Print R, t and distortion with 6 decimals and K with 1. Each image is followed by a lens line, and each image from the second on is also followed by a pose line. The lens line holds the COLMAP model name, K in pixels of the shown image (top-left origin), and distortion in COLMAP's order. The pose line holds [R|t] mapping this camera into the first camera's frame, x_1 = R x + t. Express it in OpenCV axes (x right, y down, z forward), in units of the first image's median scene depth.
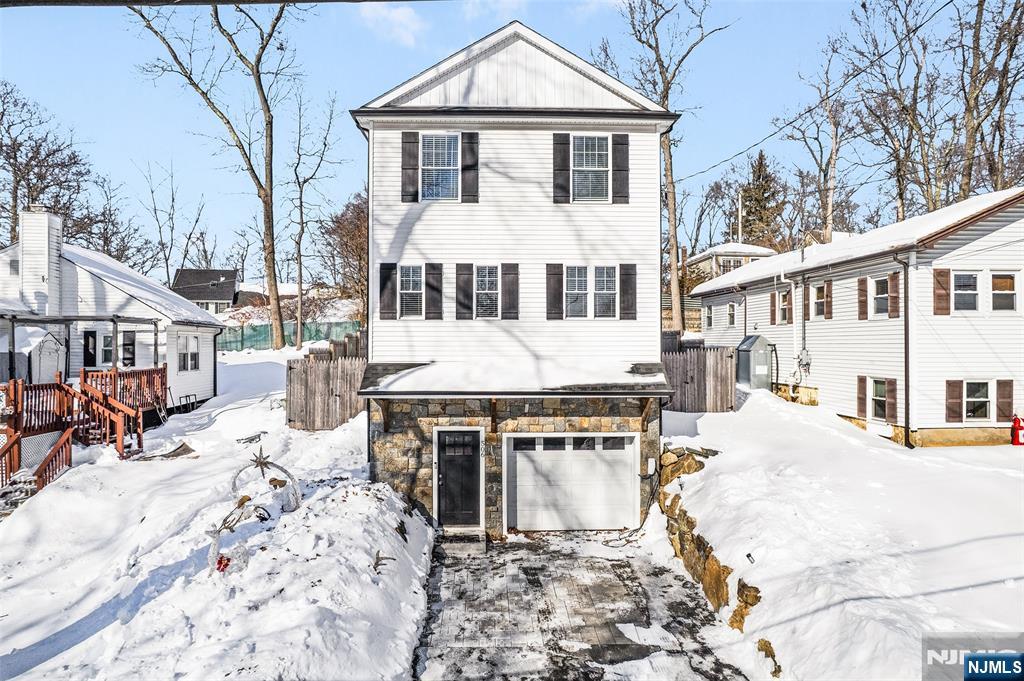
lens RADIAL K [[679.0, 0, 522.8], [0, 679.0, 332.5], [0, 0, 1]] dist [-0.058108, 0.051742]
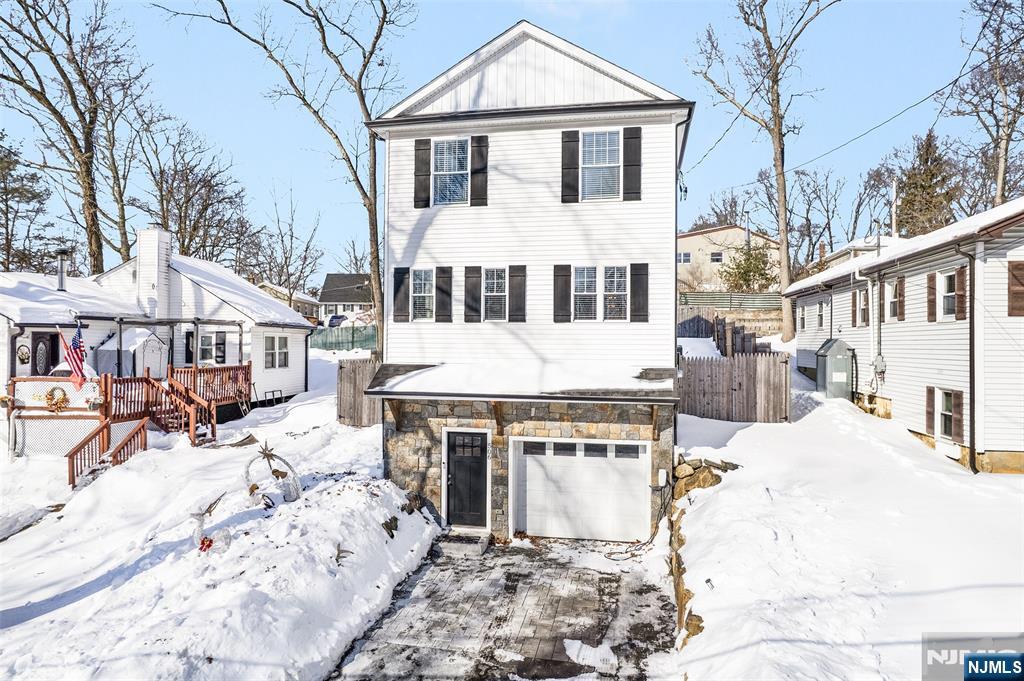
lens RADIAL K [[679.0, 0, 511.7], [0, 679.0, 335.7], [0, 0, 1]] dist [-0.058108, 0.051742]
pose [[0.971046, 0.004594, -0.238846, 0.209284], [-0.003484, 0.999981, 0.005067, -0.004164], [0.238865, -0.004088, 0.971044, 0.034057]]
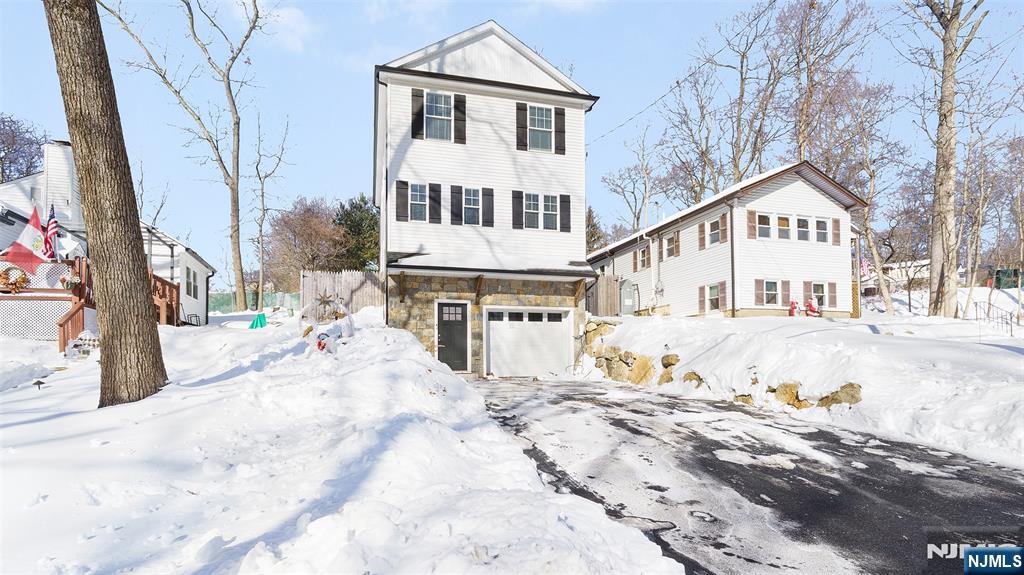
lens RADIAL K [[524.5, 0, 524.1], [0, 524.5, 349.4], [0, 0, 1]] dist [-0.006362, 0.001222]
pose [[0.972625, -0.001534, 0.232374, -0.201828], [0.004309, 0.999925, -0.011435, 0.252802], [-0.232339, 0.012124, 0.972559, -0.097056]]
